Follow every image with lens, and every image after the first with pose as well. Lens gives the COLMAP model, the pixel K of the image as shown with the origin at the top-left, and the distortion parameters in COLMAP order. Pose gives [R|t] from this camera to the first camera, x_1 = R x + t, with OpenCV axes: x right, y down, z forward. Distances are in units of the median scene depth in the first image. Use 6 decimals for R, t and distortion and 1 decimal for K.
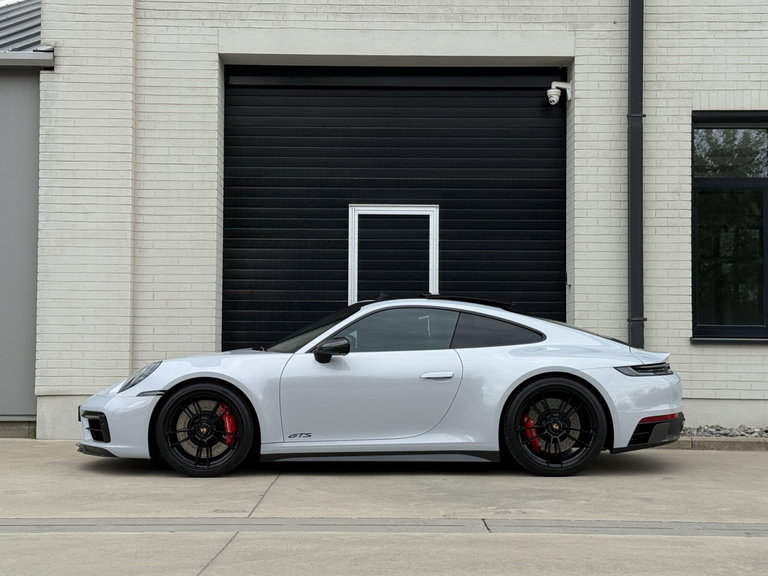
lens RADIAL K [[1265.2, 0, 383.7], [0, 1265.2, 287.7], [0, 0, 1]] dist [0.149030, 0.000000]
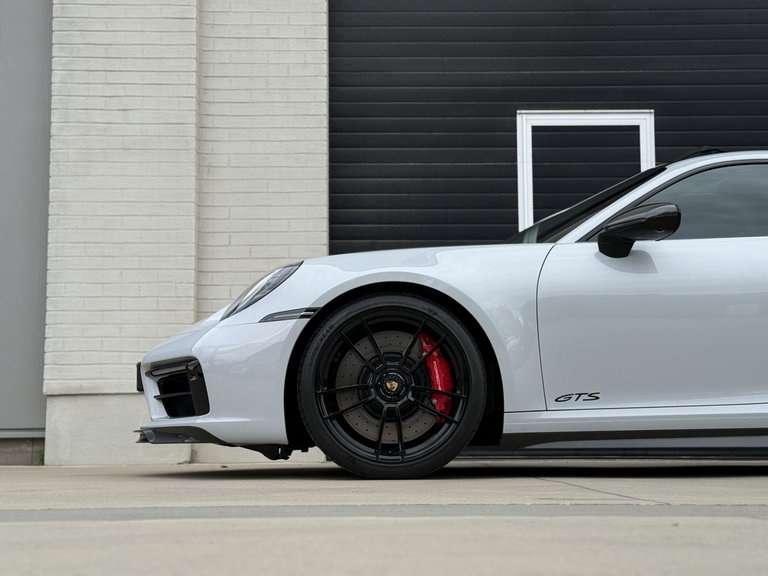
lens RADIAL K [[1265.2, 0, 385.3], [0, 1265.2, 287.1], [0, 0, 1]] dist [0.149030, 0.000000]
pose [[0.999828, -0.009976, 0.015609, -0.113619], [0.011299, 0.996135, -0.087108, 0.087399], [-0.014680, 0.087270, 0.996077, 0.367037]]
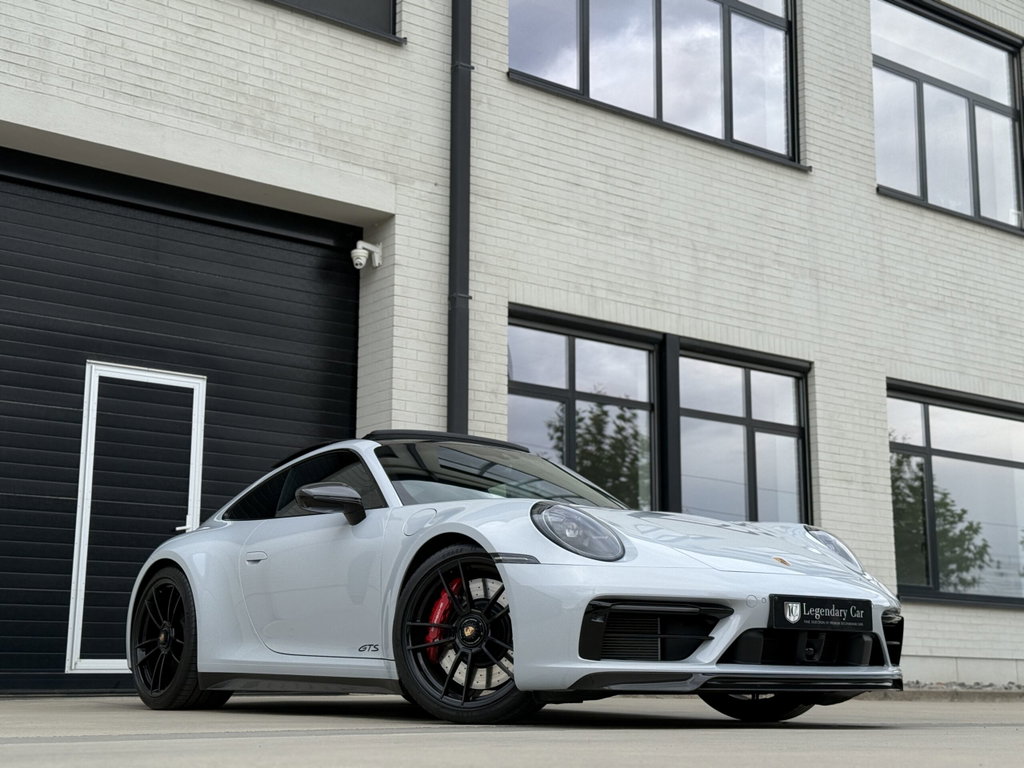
lens RADIAL K [[1500.4, 0, 511.7], [0, 1500.4, 386.1], [0, 0, 1]] dist [0.148460, 0.000000]
pose [[0.793566, 0.115910, 0.597343, -0.357436], [-0.027092, 0.987446, -0.155614, 0.075418], [-0.607881, 0.107307, 0.786744, 0.215933]]
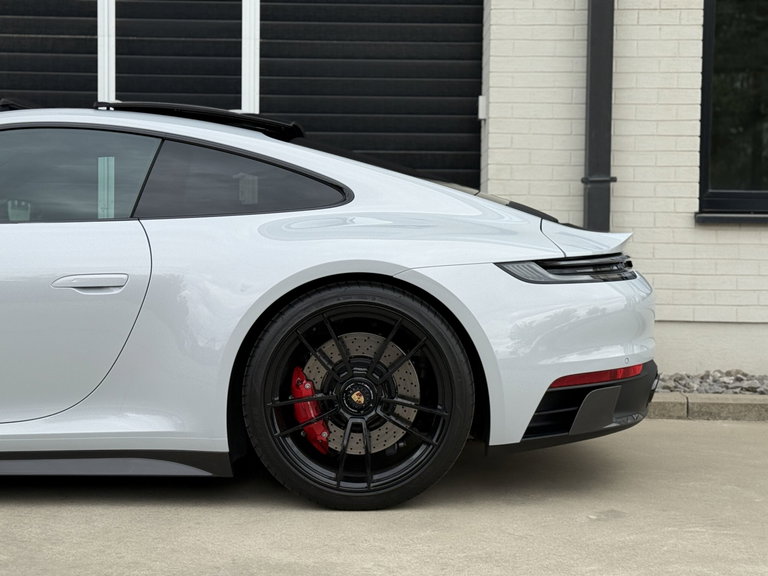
lens RADIAL K [[1377.3, 0, 382.5], [0, 1377.3, 289.0], [0, 0, 1]] dist [0.165626, 0.000000]
pose [[0.999939, 0.006323, -0.009102, 0.110751], [-0.005600, 0.996985, 0.077387, 0.026273], [0.009564, -0.077331, 0.996960, 0.395658]]
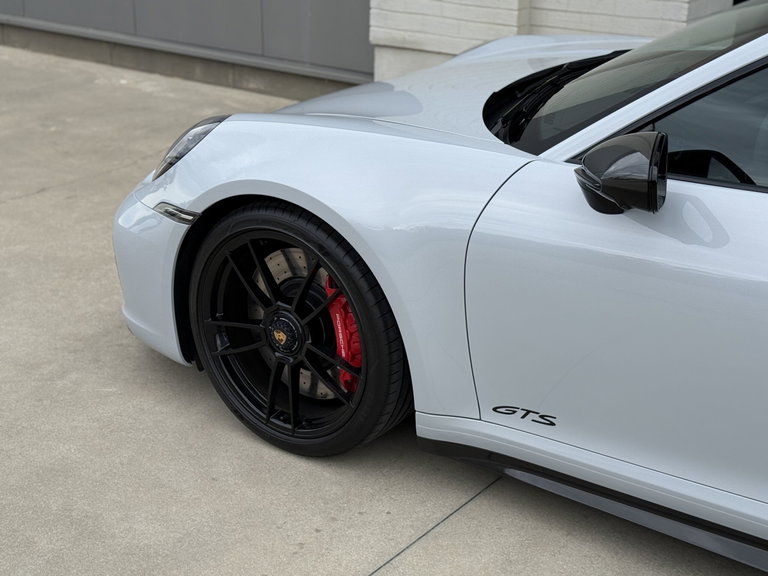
lens RADIAL K [[1265.2, 0, 381.9], [0, 1265.2, 287.8], [0, 0, 1]] dist [0.149030, 0.000000]
pose [[0.798547, 0.214480, -0.562425, 0.060095], [0.022909, 0.922858, 0.384459, -0.028582], [0.601497, -0.319893, 0.732031, 0.566878]]
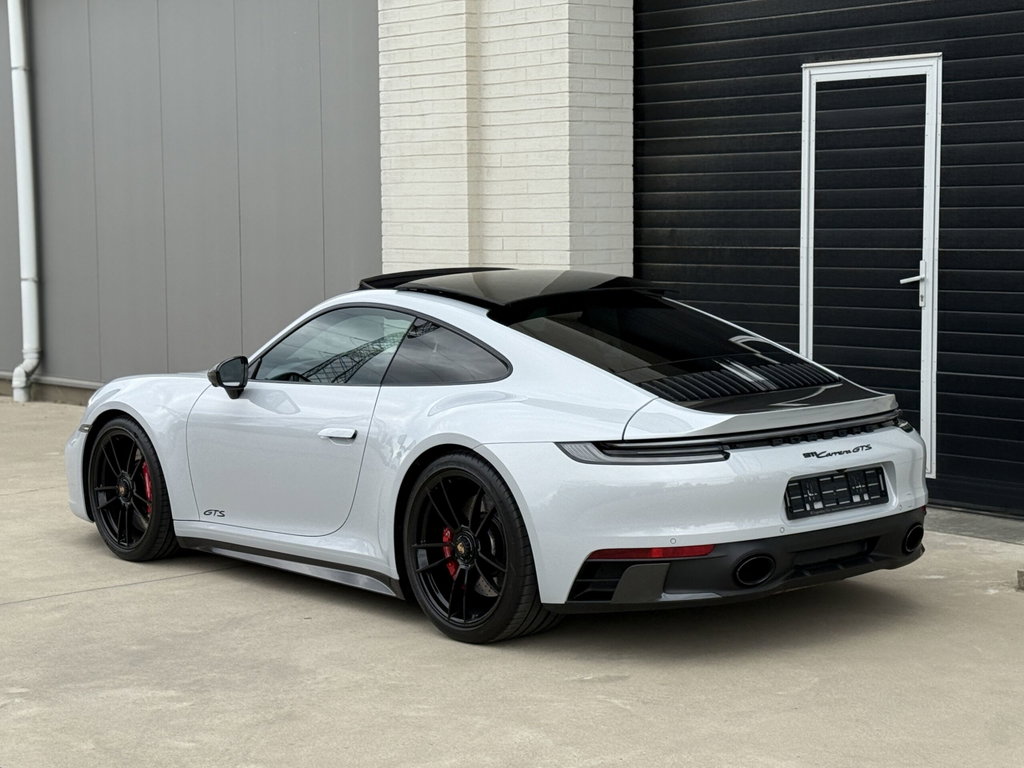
lens RADIAL K [[2009.7, 0, 505.2], [0, 2009.7, 384.4], [0, 0, 1]] dist [0.156321, 0.000000]
pose [[0.638355, 0.057030, -0.767626, 0.582777], [0.049540, 0.992140, 0.114908, -0.038566], [0.768146, -0.111380, 0.630513, 0.374553]]
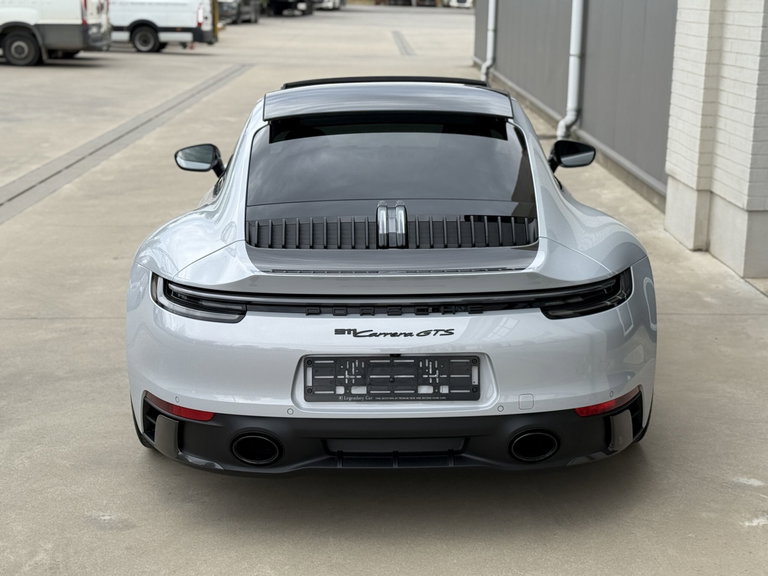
lens RADIAL K [[1265.2, 0, 386.9], [0, 1265.2, 284.9], [0, 0, 1]] dist [0.149030, 0.000000]
pose [[-0.005430, 0.221711, -0.975097, 0.494125], [0.039945, 0.974382, 0.221326, -0.027087], [0.999187, -0.037749, -0.014147, 0.830056]]
